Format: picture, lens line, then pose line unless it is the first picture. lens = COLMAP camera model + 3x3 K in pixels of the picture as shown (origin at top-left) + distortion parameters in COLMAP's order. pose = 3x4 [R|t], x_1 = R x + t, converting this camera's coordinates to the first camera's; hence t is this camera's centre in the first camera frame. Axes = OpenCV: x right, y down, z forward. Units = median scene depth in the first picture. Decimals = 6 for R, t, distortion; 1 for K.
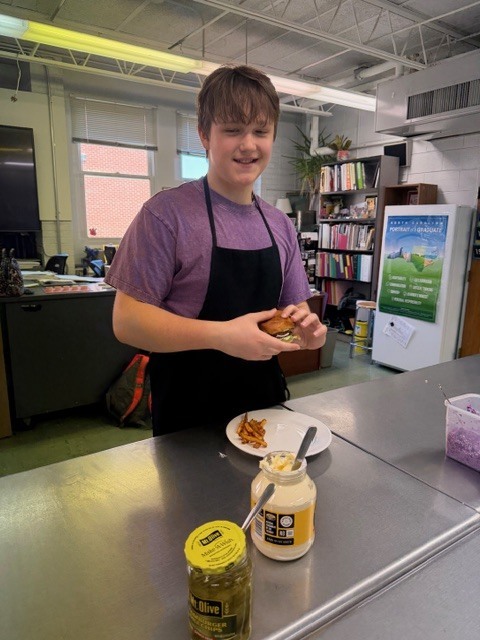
lens RADIAL K [[460.9, 0, 241.3], [0, 460.9, 321.3], [0, 0, 1]] dist [-0.036511, 0.006248]
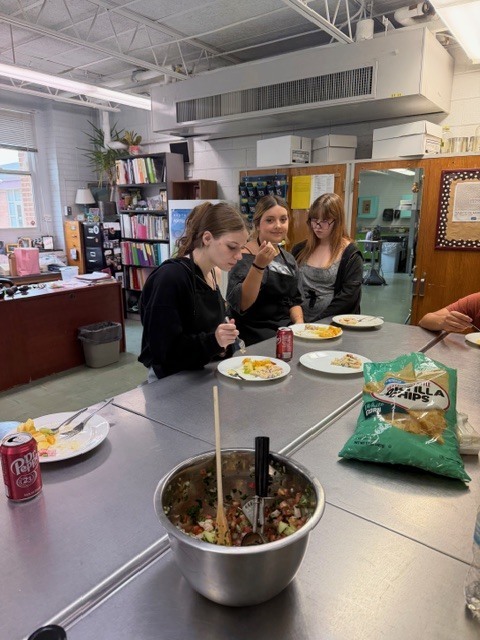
lens RADIAL K [[460.9, 0, 238.4], [0, 460.9, 320.3], [0, 0, 1]] dist [-0.036511, 0.006248]
pose [[0.948813, -0.061432, 0.309805, 0.096929], [0.053126, 0.997968, 0.035185, 0.007071], [-0.311337, -0.016926, 0.950149, -0.092178]]
